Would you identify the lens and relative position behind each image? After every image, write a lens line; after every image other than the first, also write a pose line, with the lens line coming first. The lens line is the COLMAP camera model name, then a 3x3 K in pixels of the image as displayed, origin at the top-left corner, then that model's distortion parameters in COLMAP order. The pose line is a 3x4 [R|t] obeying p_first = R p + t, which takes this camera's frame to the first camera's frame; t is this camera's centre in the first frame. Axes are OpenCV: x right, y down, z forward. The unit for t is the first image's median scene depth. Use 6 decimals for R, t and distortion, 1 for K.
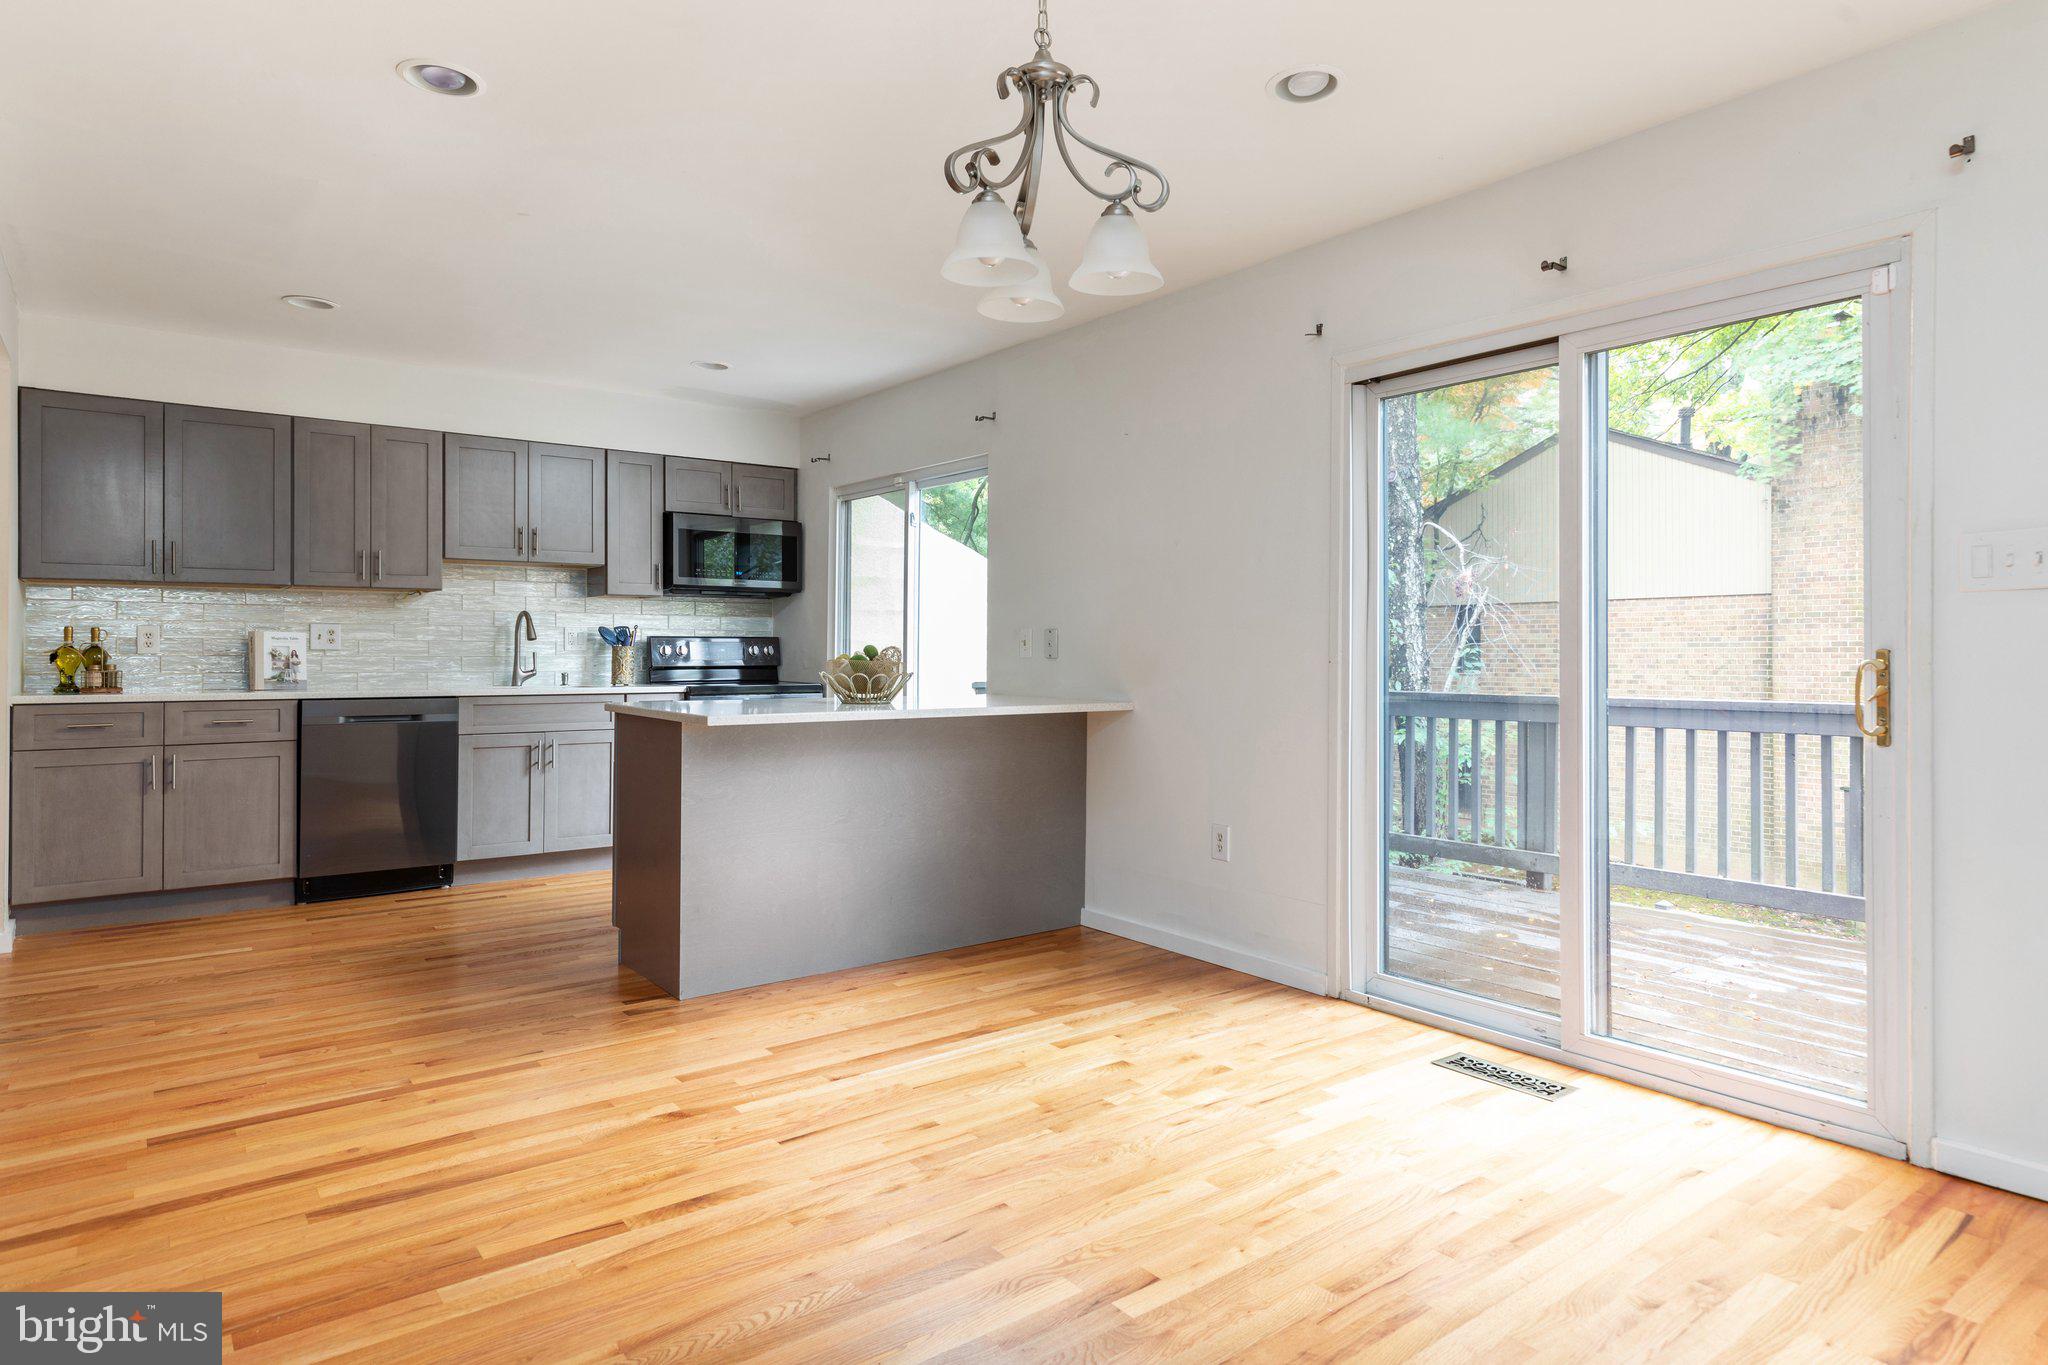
lens RADIAL K [[1170.2, 0, 1033.5], [0, 1170.2, 638.4], [0, 0, 1]] dist [0.003203, 0.002869]
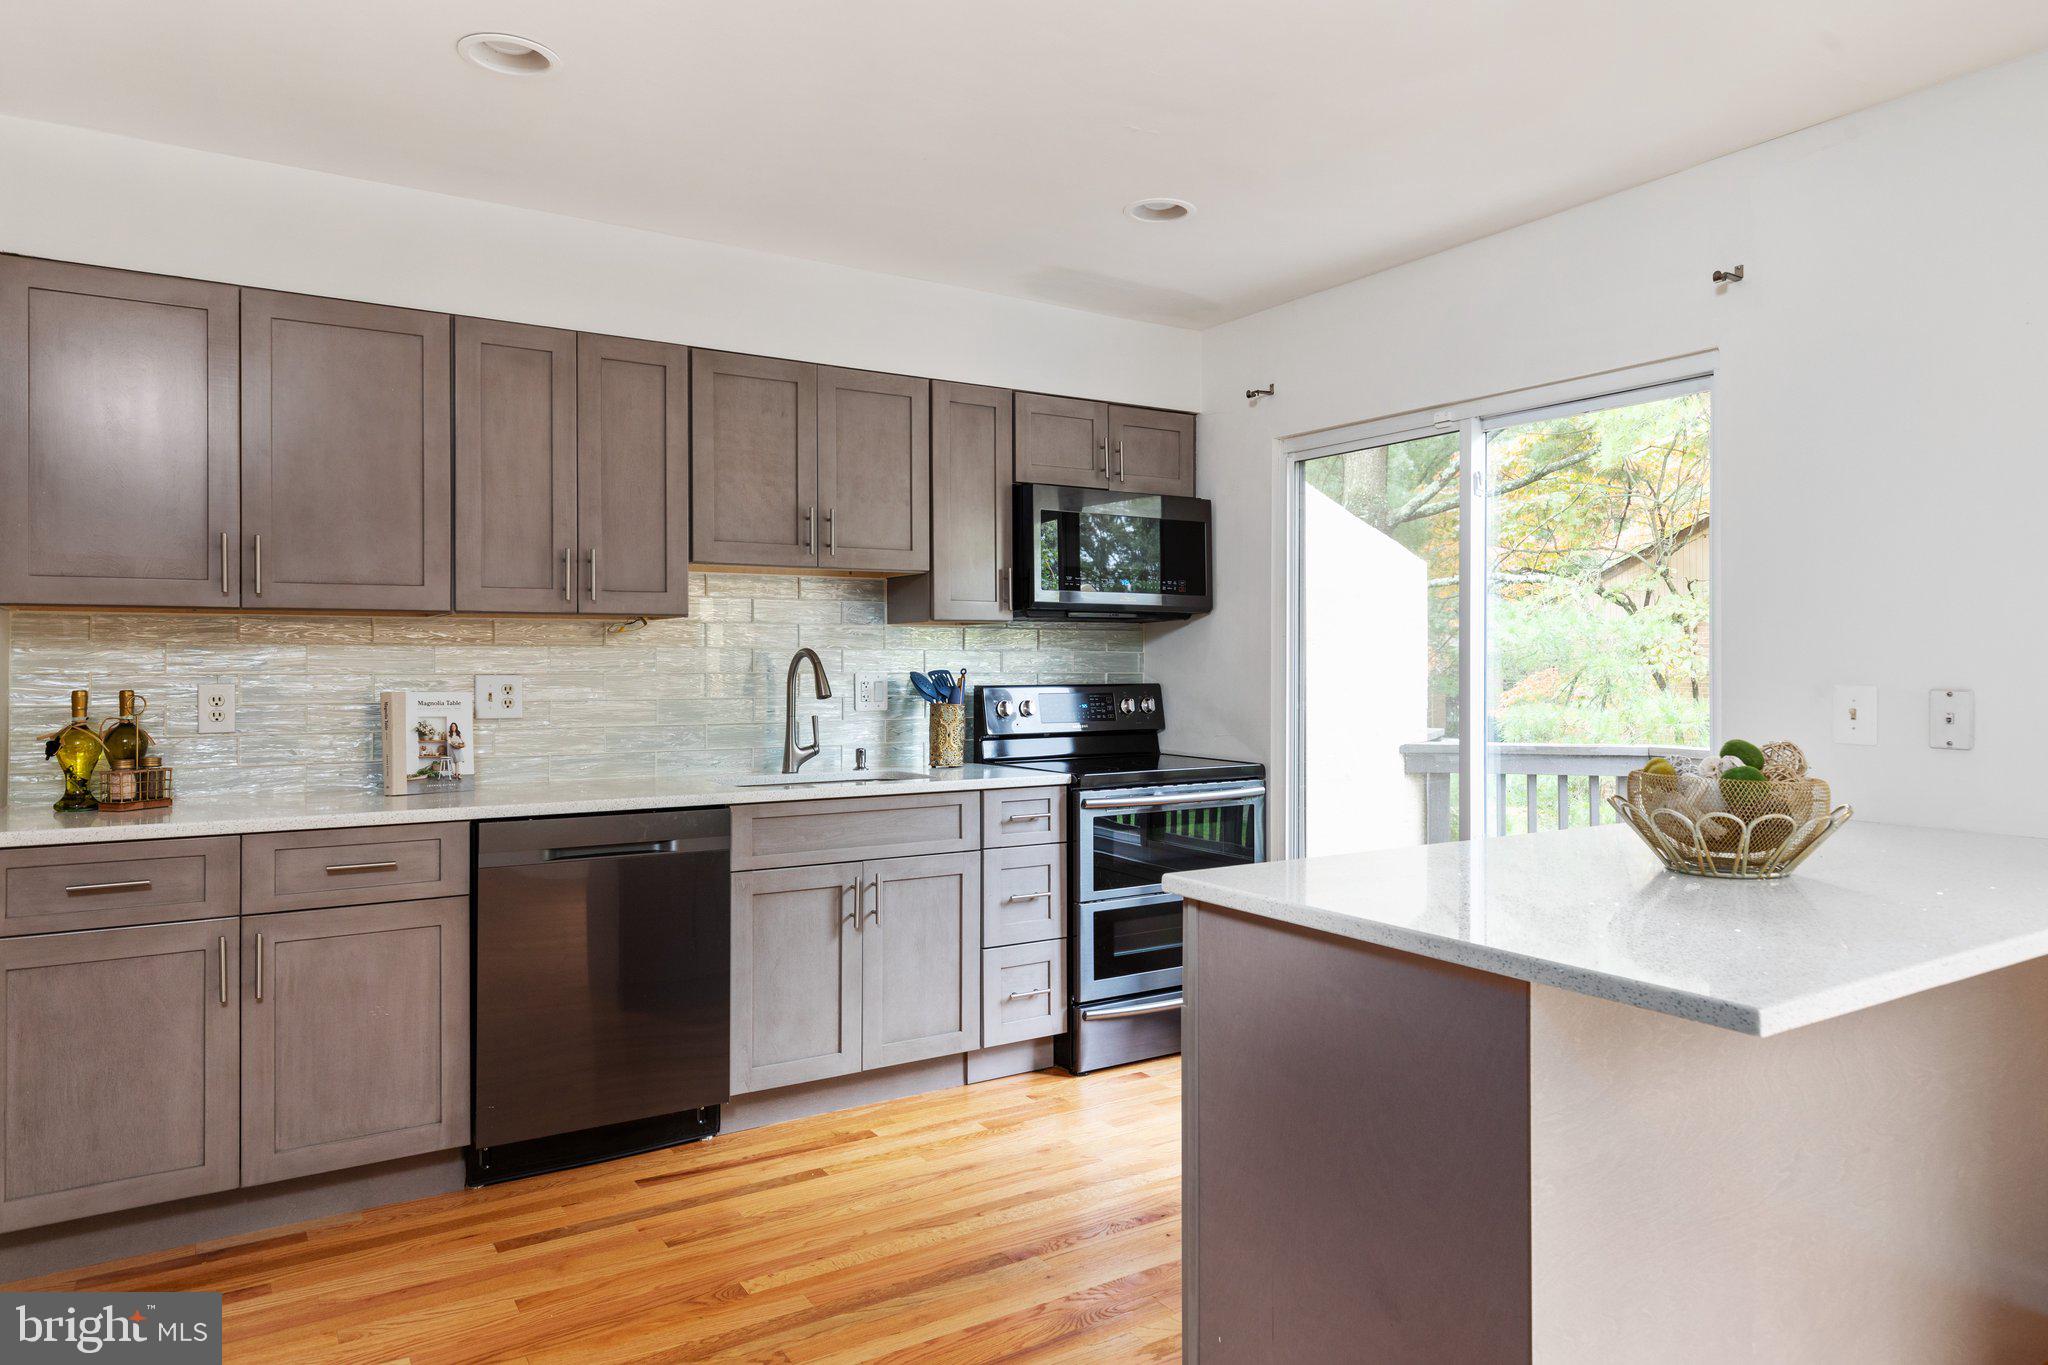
lens RADIAL K [[1280.9, 0, 1018.9], [0, 1280.9, 650.3], [0, 0, 1]] dist [0.019609, -0.004382]
pose [[0.995406, -0.004961, -0.095613, -0.292549], [0.004837, 0.999987, -0.001528, -0.023601], [0.095619, 0.001058, 0.995417, 0.395145]]
